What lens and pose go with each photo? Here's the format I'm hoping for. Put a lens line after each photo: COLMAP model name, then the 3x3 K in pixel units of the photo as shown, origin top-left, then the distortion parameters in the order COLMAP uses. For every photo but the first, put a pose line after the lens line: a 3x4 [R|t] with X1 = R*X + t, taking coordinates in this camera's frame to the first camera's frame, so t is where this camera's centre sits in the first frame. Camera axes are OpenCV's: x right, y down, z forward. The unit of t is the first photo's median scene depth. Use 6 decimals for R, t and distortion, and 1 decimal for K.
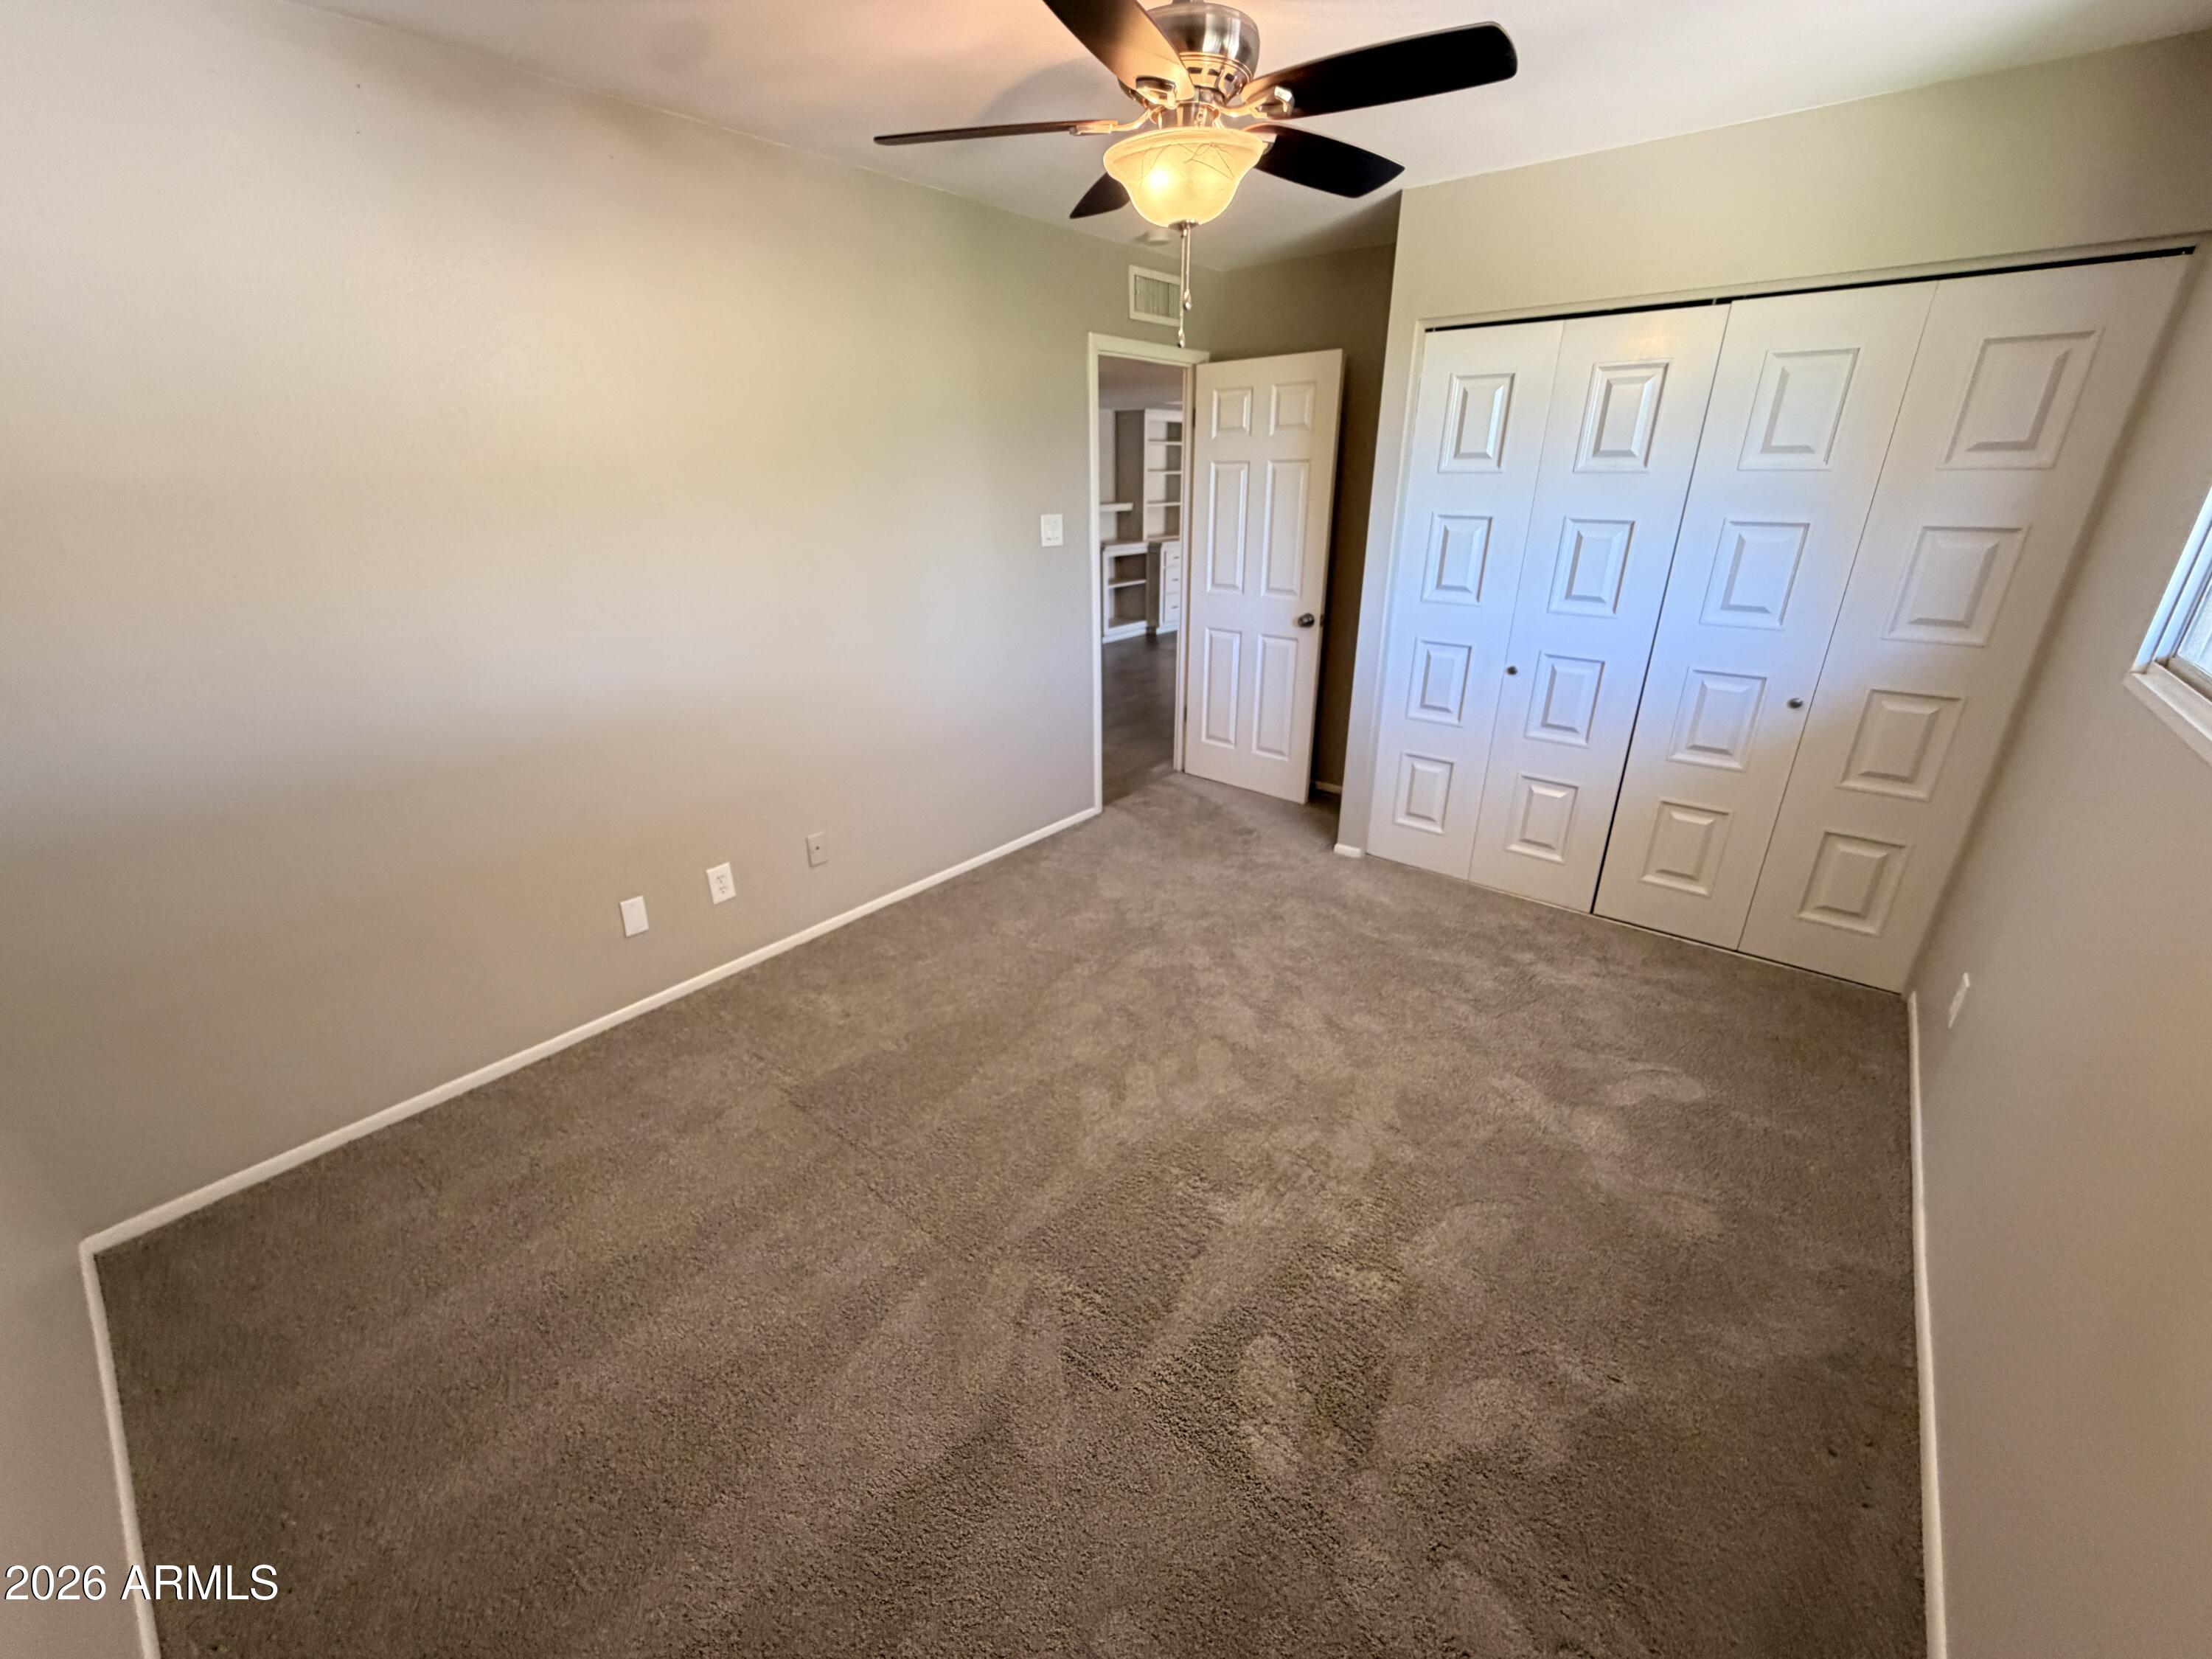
lens RADIAL K [[883.9, 0, 1115.5], [0, 883.9, 824.9], [0, 0, 1]] dist [0.000405, 0.000273]
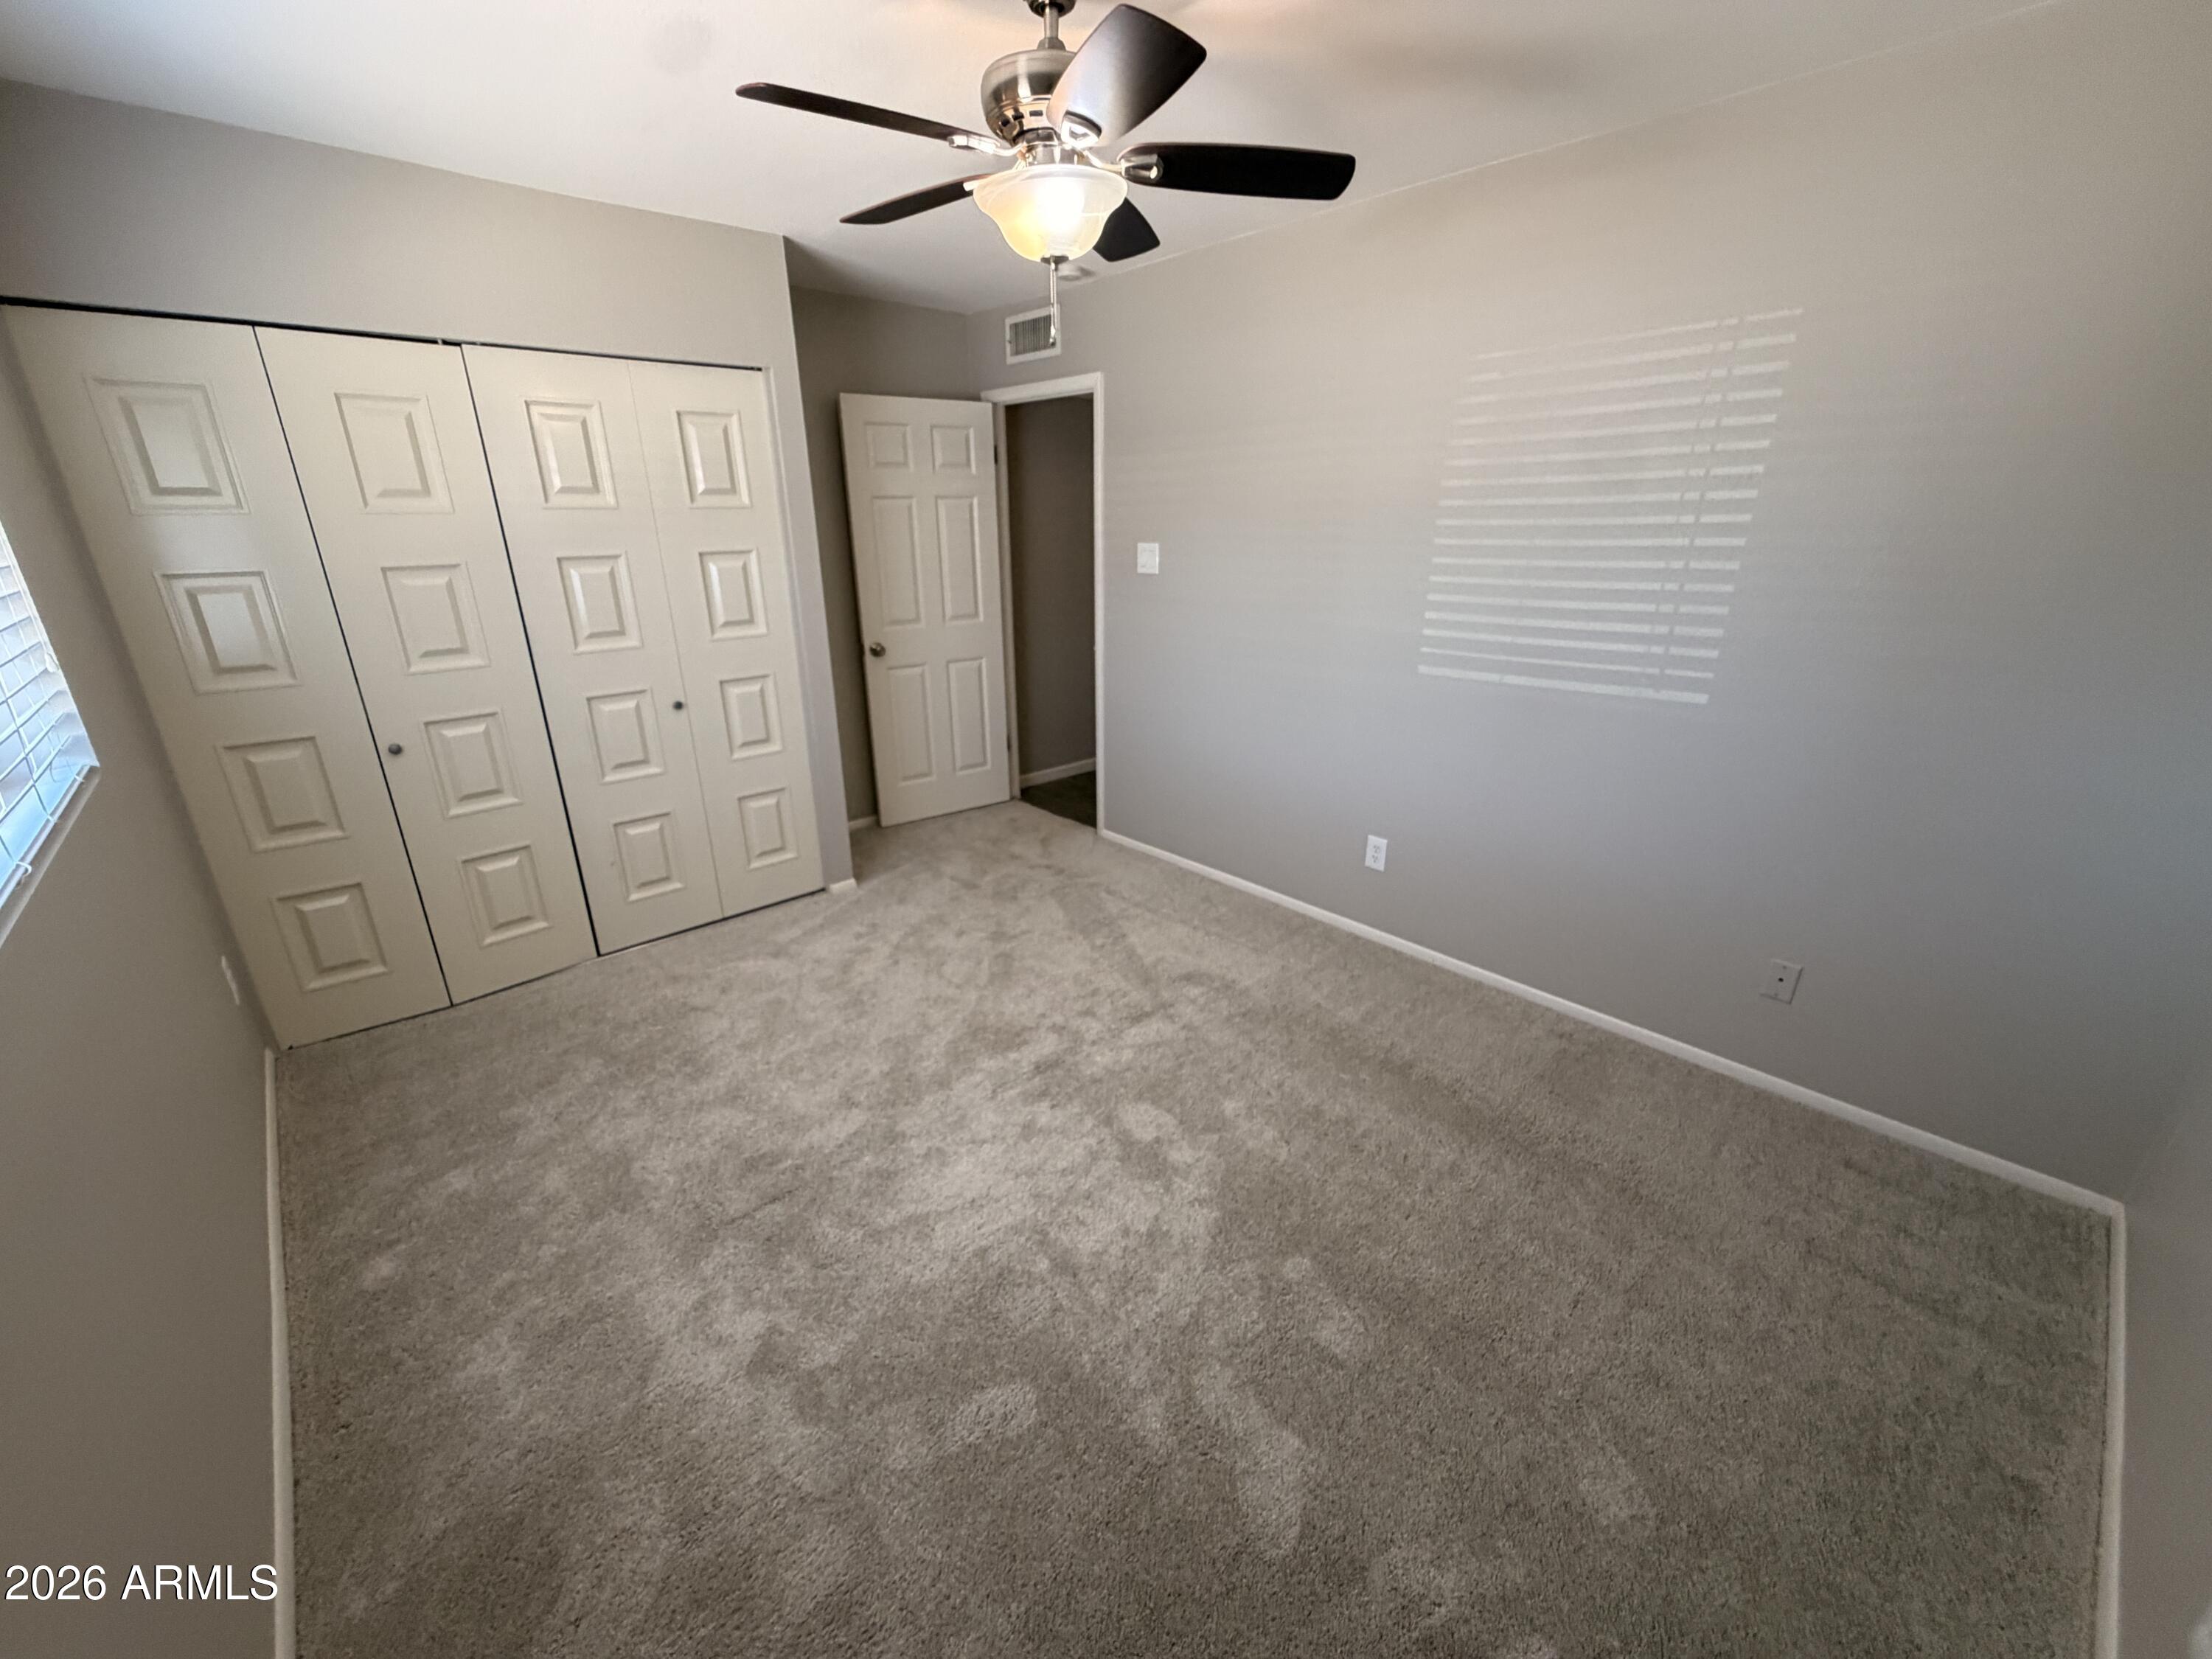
lens RADIAL K [[883.9, 0, 1122.9], [0, 883.9, 830.4], [0, 0, 1]] dist [0.000405, 0.000273]
pose [[0.120256, -0.337472, 0.933623, -0.298100], [0.373352, 0.886780, 0.272450, -0.086187], [-0.919863, 0.315806, 0.232636, 0.221265]]
